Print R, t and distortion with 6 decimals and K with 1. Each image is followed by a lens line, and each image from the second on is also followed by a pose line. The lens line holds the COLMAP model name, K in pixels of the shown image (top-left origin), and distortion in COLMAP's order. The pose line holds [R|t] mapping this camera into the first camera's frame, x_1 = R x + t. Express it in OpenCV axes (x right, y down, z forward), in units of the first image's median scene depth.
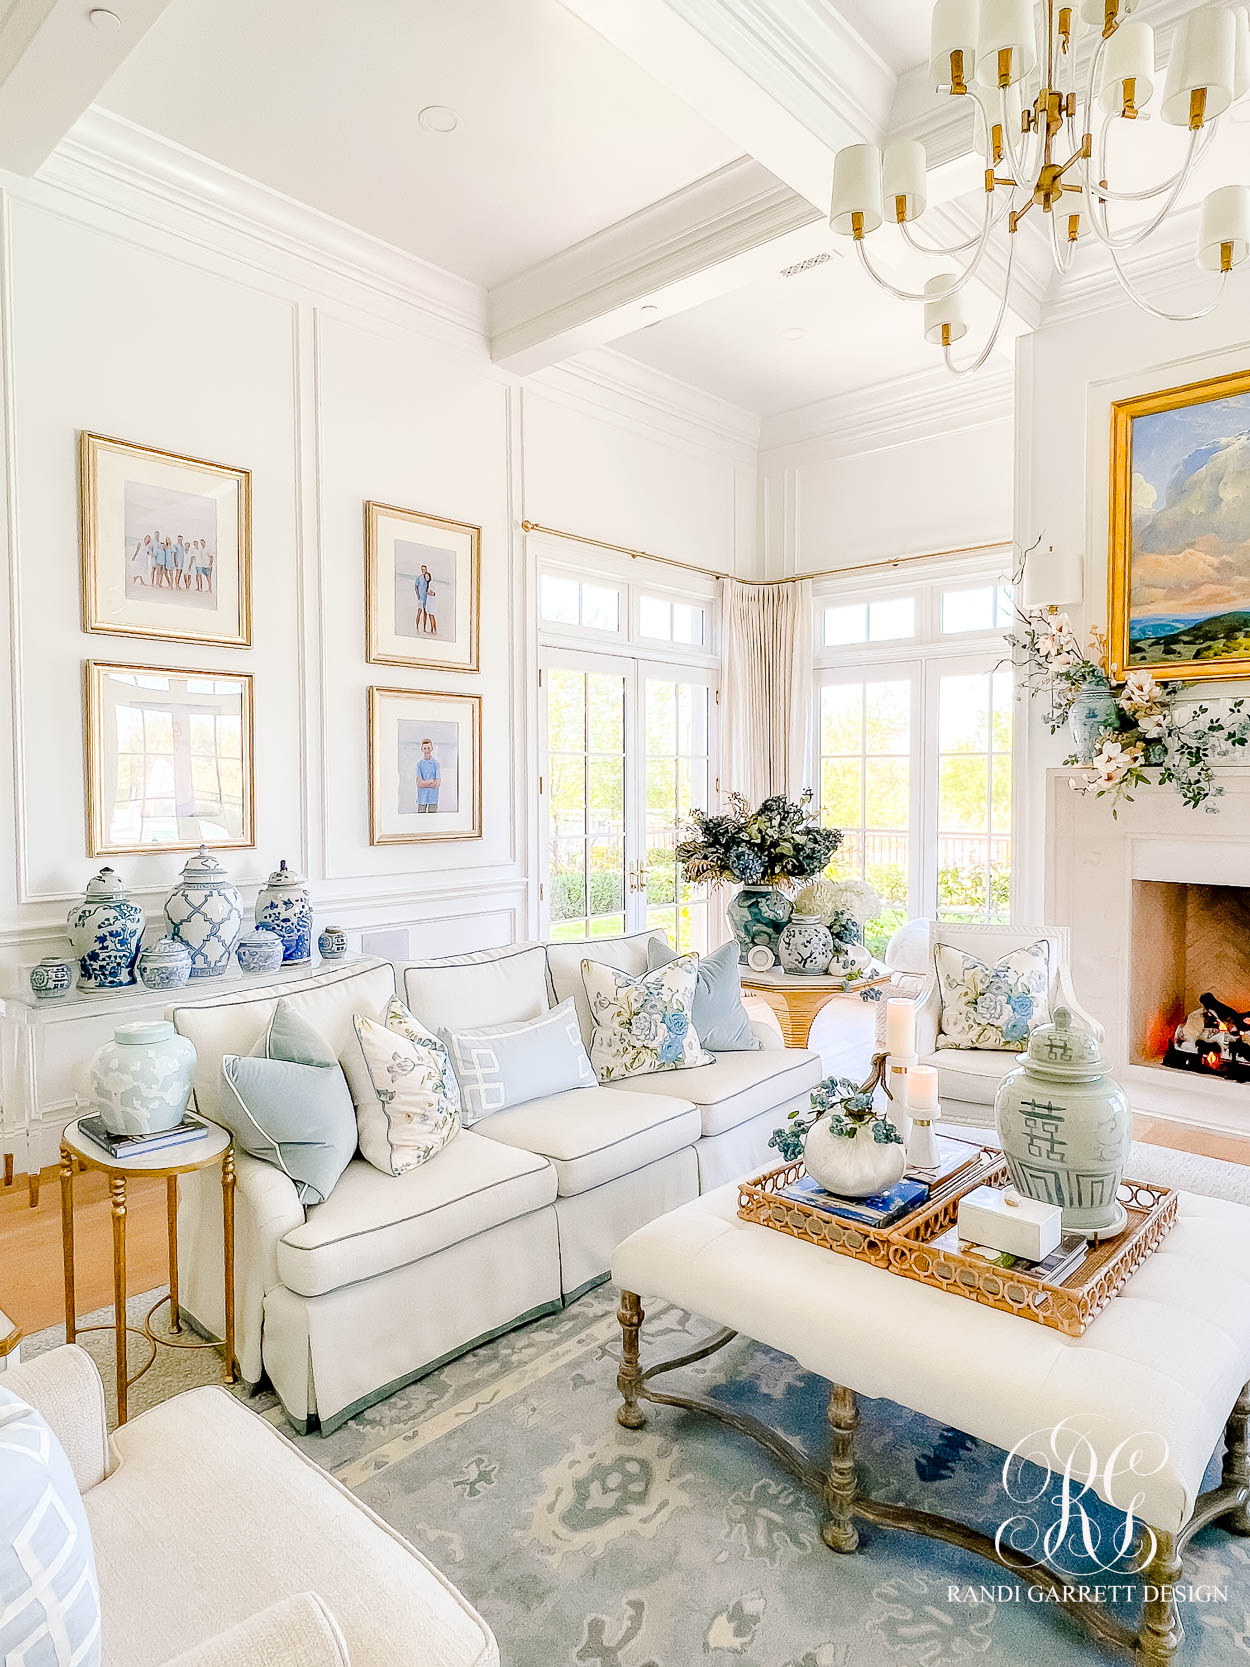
lens RADIAL K [[992.7, 0, 620.0], [0, 992.7, 822.4], [0, 0, 1]] dist [0.001495, -0.008502]
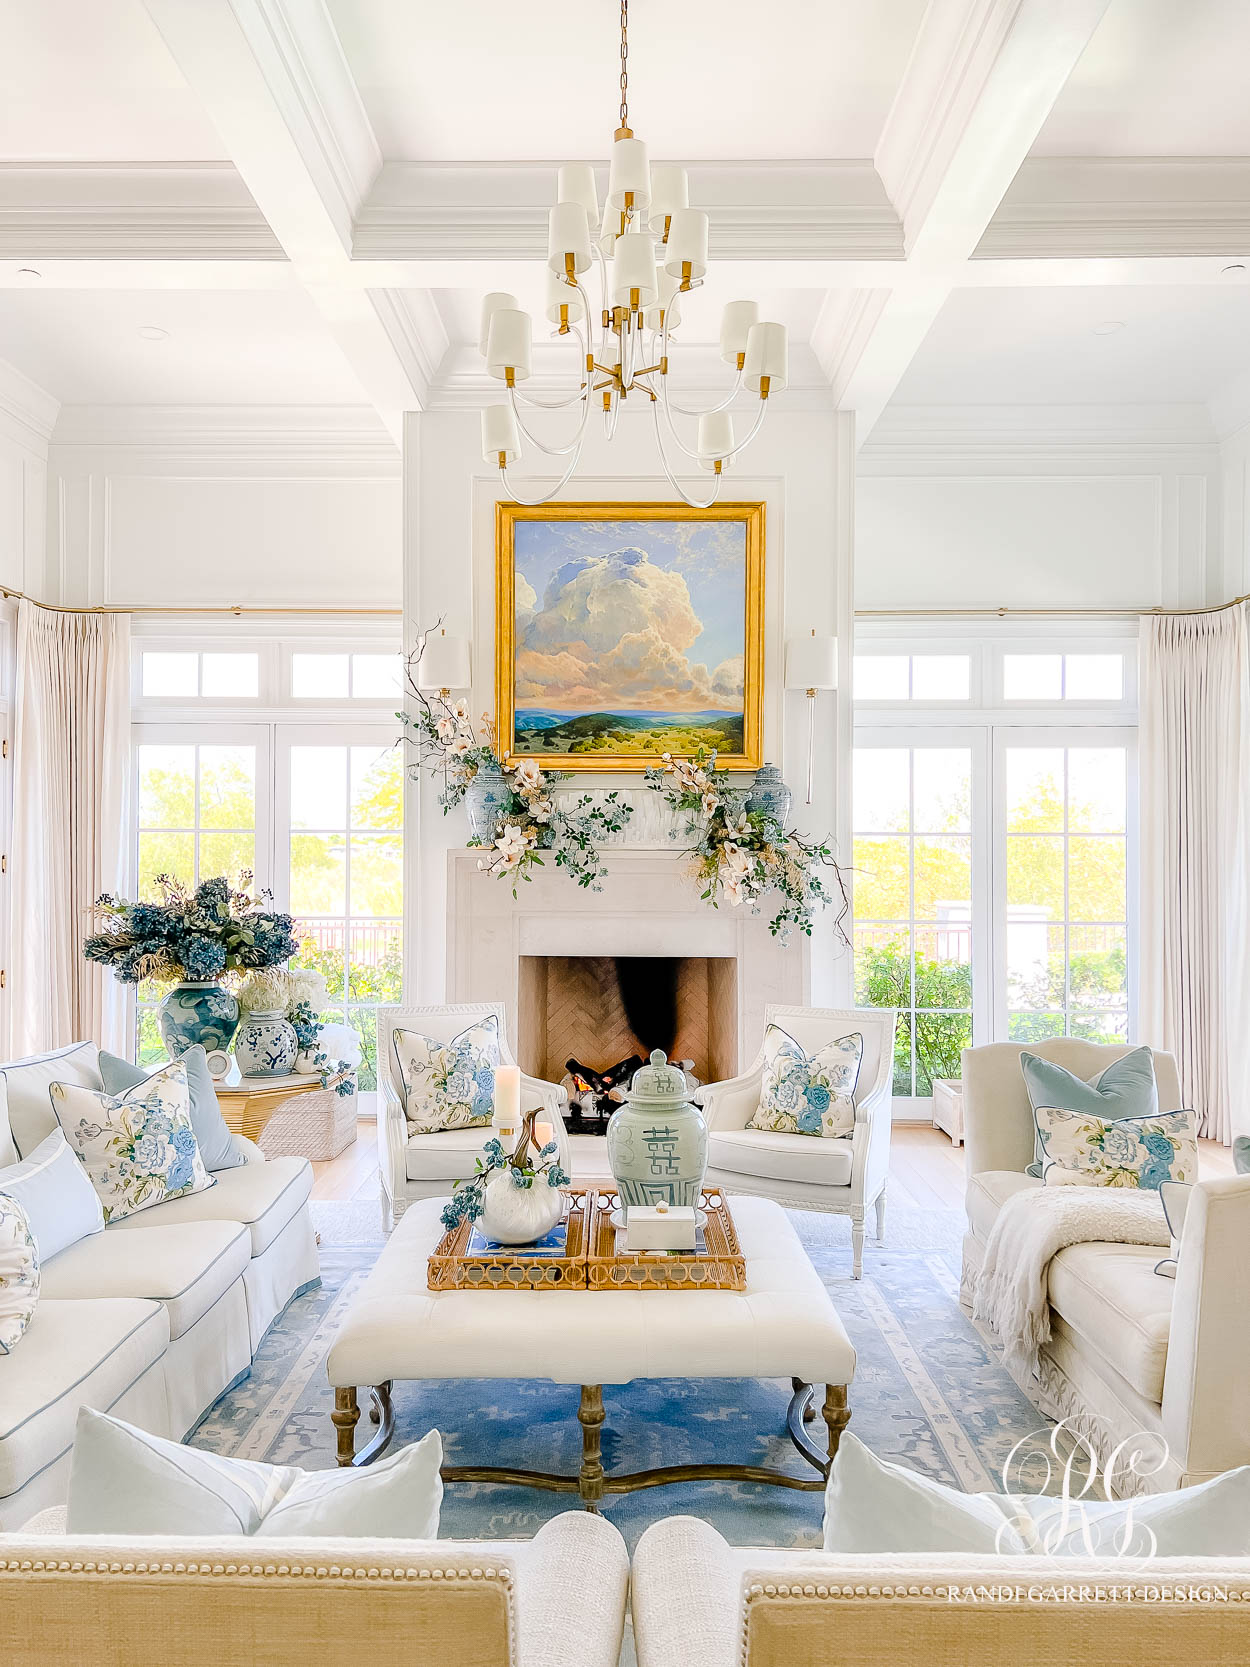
lens RADIAL K [[1245.2, 0, 615.4], [0, 1245.2, 854.7], [0, 0, 1]] dist [0.065108, -0.081163]
pose [[0.744394, 0.007986, 0.667693, -0.320346], [0.020522, 0.999183, -0.034830, -0.001842], [-0.667426, 0.039630, 0.743621, -0.059427]]
